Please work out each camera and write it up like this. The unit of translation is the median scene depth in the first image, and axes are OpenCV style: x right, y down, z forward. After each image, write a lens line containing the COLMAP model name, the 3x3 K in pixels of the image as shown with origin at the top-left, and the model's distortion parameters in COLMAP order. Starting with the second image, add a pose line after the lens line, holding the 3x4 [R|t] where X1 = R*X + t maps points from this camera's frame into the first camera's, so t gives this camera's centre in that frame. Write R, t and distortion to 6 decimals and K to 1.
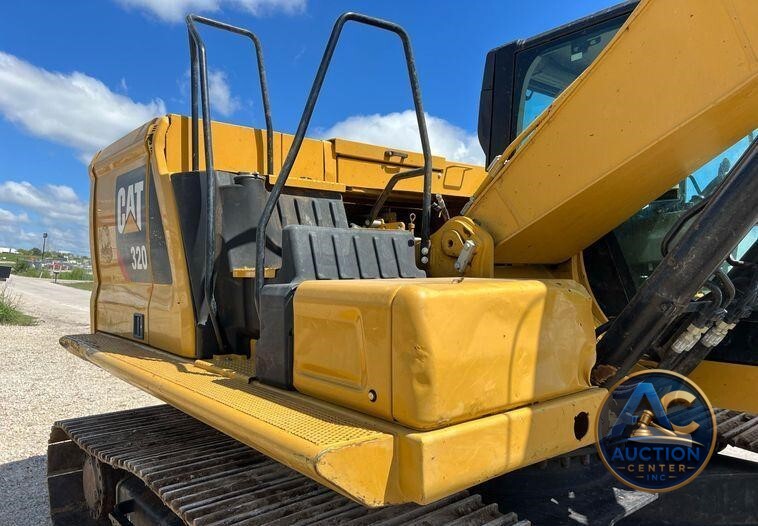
lens RADIAL K [[566.4, 0, 379.0], [0, 566.4, 263.0], [0, 0, 1]] dist [0.004759, 0.000279]
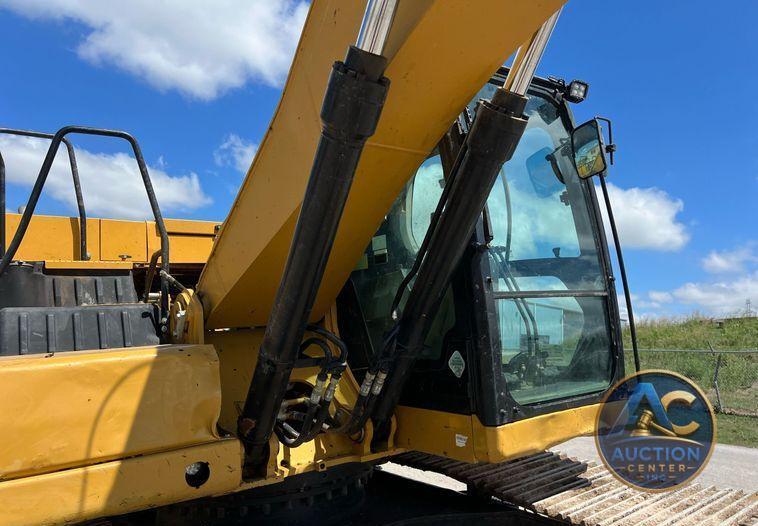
lens RADIAL K [[546.6, 0, 376.8], [0, 546.6, 282.6], [0, 0, 1]] dist [0.001647, 0.000079]
pose [[0.997371, -0.056393, -0.045498, 0.779876], [0.053654, 0.996796, -0.059328, -0.013034], [0.048698, 0.056731, 0.997201, -0.102874]]
